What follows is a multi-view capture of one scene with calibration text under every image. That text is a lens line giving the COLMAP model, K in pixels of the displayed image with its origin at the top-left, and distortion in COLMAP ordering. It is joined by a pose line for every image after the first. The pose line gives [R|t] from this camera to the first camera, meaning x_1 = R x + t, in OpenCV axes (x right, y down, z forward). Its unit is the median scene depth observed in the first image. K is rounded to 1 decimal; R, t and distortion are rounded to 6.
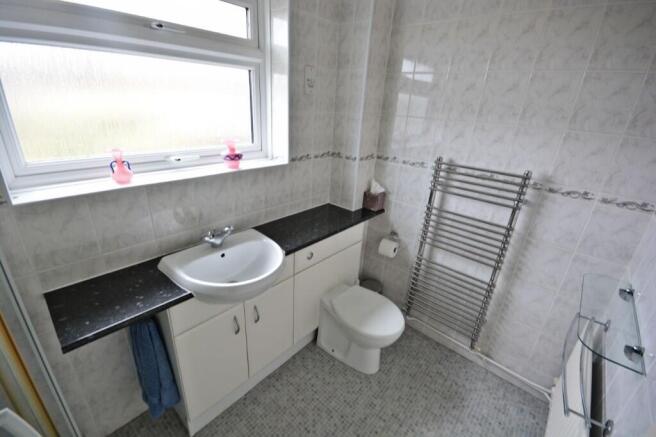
lens RADIAL K [[290.9, 0, 323.3], [0, 290.9, 220.2], [0, 0, 1]] dist [-0.004186, -0.001170]
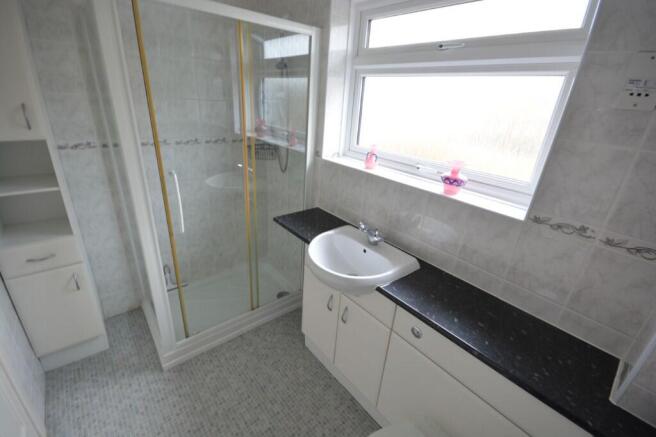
lens RADIAL K [[290.9, 0, 323.8], [0, 290.9, 217.0], [0, 0, 1]] dist [-0.004186, -0.001170]
pose [[-0.149223, 0.324976, -0.933875, 0.570261], [-0.437802, 0.825118, 0.357085, -0.267382], [0.886601, 0.462138, 0.019149, 0.697356]]
